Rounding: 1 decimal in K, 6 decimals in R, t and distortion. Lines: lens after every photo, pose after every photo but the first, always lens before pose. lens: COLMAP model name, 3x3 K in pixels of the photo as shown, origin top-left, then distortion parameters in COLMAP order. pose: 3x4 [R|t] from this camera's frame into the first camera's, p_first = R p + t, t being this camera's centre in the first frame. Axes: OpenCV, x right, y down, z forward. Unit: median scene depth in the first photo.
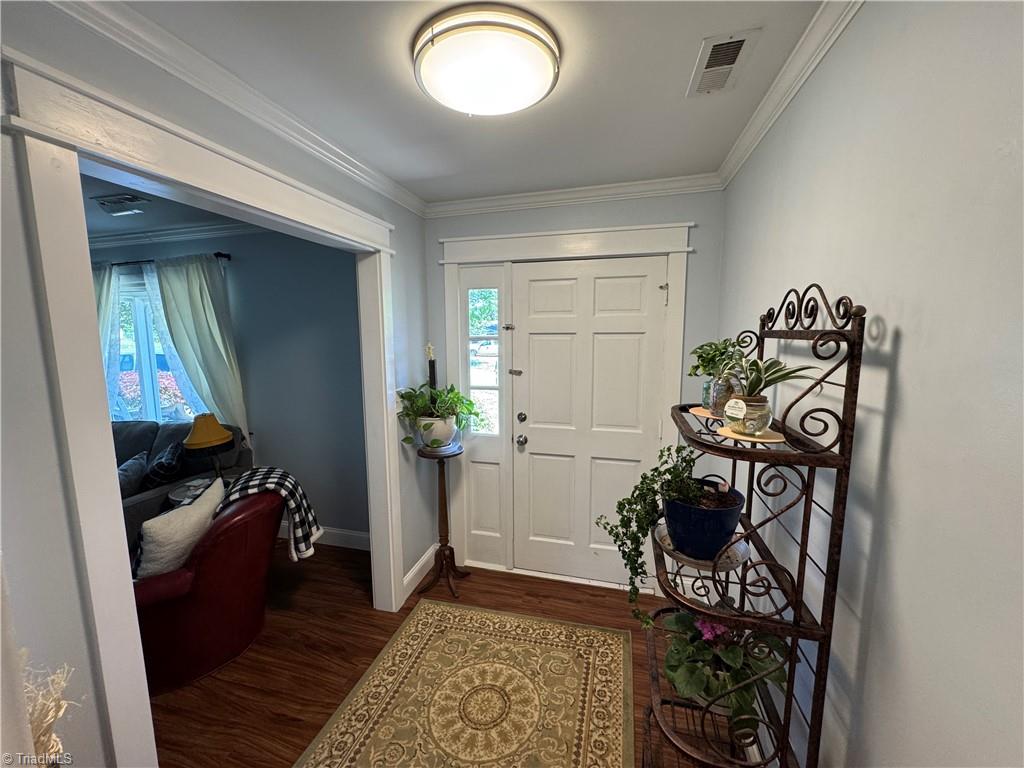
lens RADIAL K [[410.2, 0, 511.6], [0, 410.2, 386.5], [0, 0, 1]] dist [-0.003581, 0.000459]
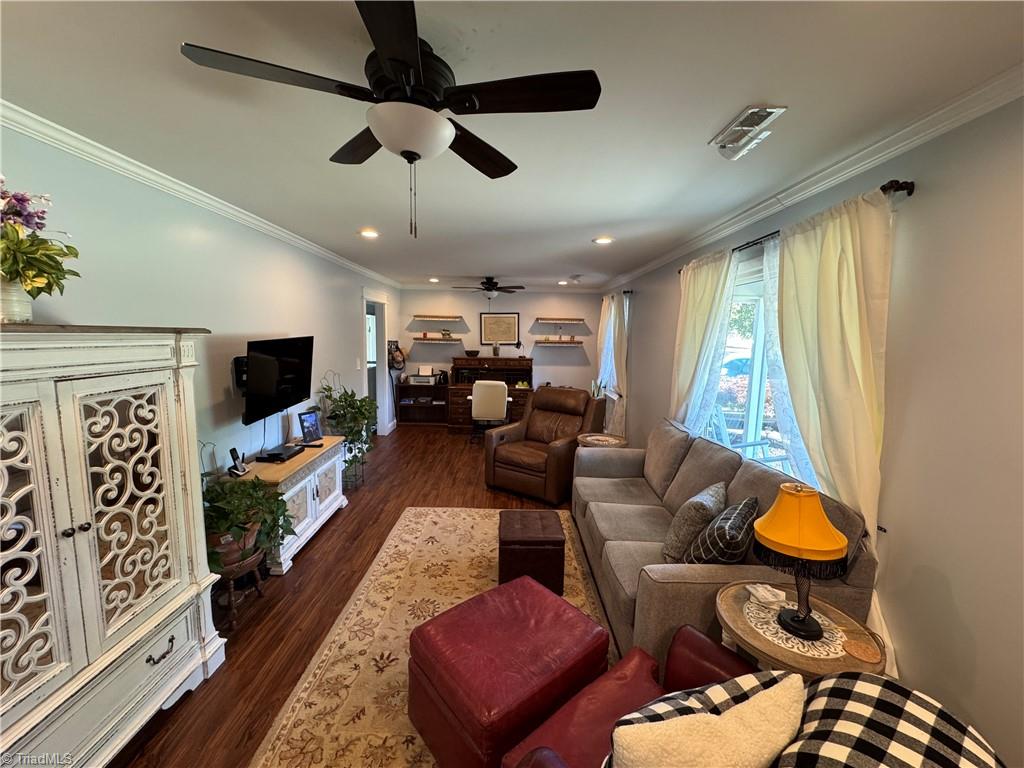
lens RADIAL K [[410.2, 0, 514.3], [0, 410.2, 384.2], [0, 0, 1]] dist [-0.003581, 0.000459]
pose [[0.275578, 0.123129, -0.953360, -0.299513], [-0.142329, 0.986058, 0.086210, -0.045273], [0.950684, 0.111933, 0.289261, 0.395261]]
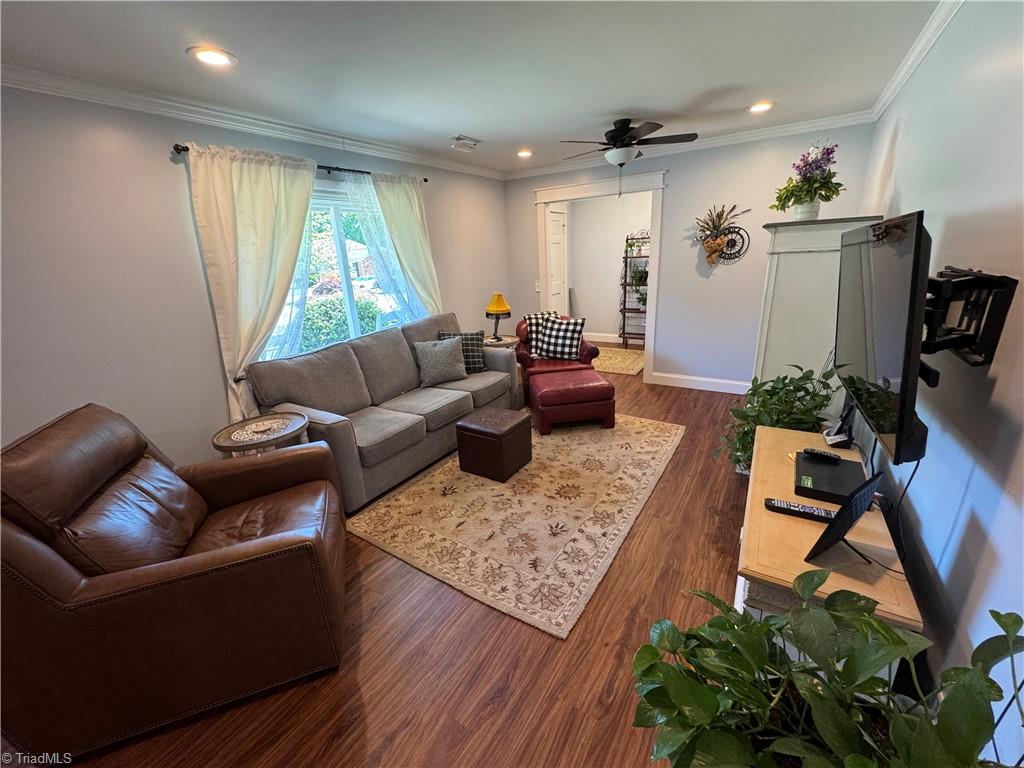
lens RADIAL K [[410.2, 0, 513.2], [0, 410.2, 384.2], [0, 0, 1]] dist [-0.003581, 0.000459]
pose [[0.296792, -0.303114, 0.905559, -1.872484], [0.169056, 0.949986, 0.262578, -0.007404], [-0.939859, 0.075159, 0.333191, 0.344728]]
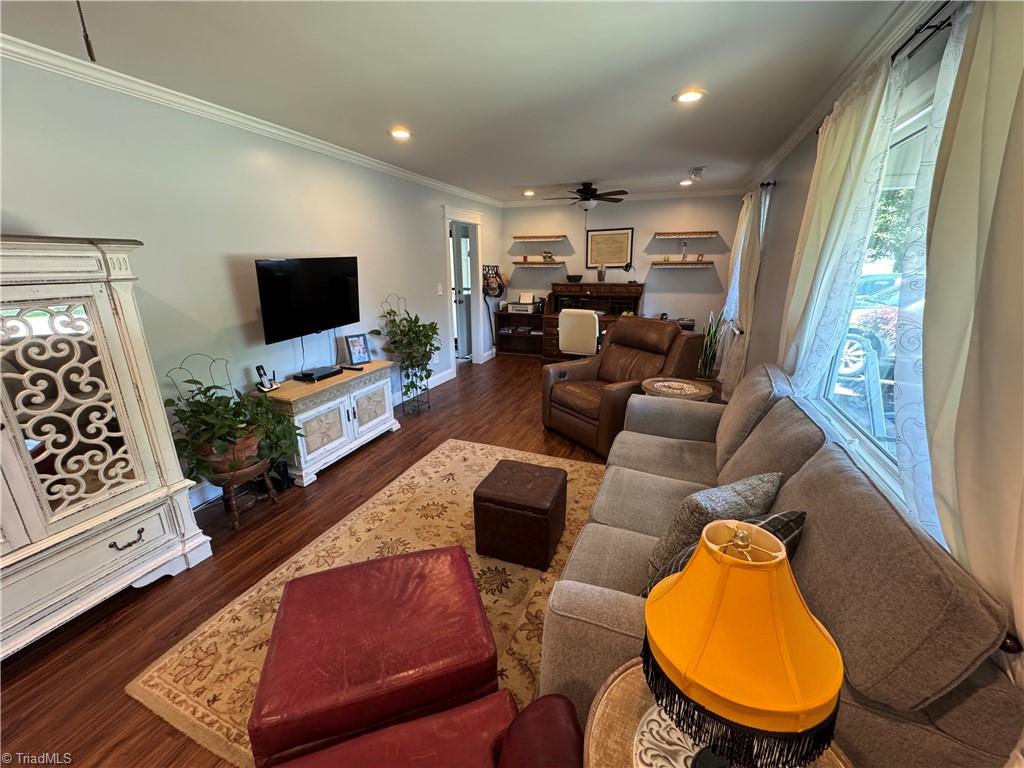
lens RADIAL K [[410.2, 0, 512.4], [0, 410.2, 384.9], [0, 0, 1]] dist [-0.003581, 0.000459]
pose [[-0.105344, 0.286126, -0.952384, -0.443773], [-0.121335, 0.946859, 0.297887, -0.052458], [0.987006, 0.146938, -0.065029, 0.708821]]
